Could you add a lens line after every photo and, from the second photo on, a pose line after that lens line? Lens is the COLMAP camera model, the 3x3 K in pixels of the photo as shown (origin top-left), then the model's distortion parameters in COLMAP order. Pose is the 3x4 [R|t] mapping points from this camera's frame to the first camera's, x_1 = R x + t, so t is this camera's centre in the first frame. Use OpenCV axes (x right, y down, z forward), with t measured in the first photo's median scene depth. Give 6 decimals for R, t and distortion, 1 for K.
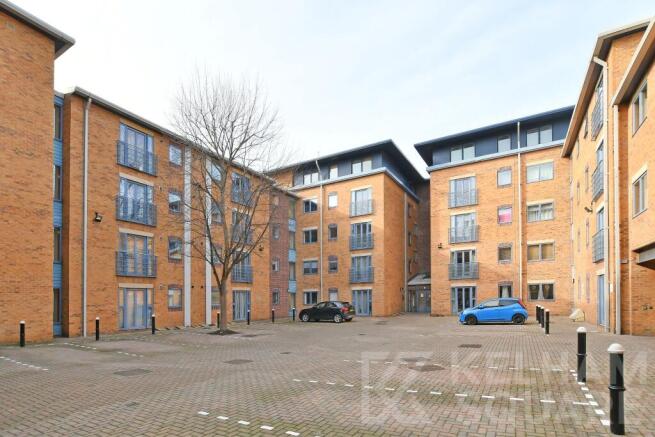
lens RADIAL K [[319.0, 0, 327.5], [0, 319.0, 218.5], [0, 0, 1]] dist [0.001269, 0.000030]
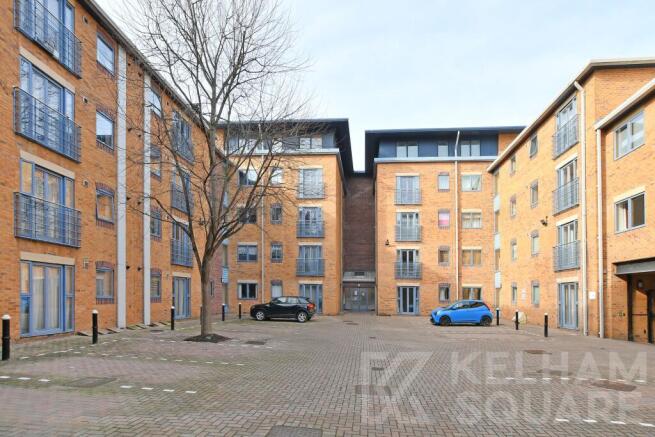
lens RADIAL K [[339.3, 0, 326.7], [0, 339.3, 229.8], [0, 0, 1]] dist [0.022679, 0.000439]
pose [[0.918284, 0.111192, 0.379987, -0.214409], [-0.133550, 0.990496, 0.032900, 0.041731], [-0.372718, -0.080958, 0.924406, 0.144873]]
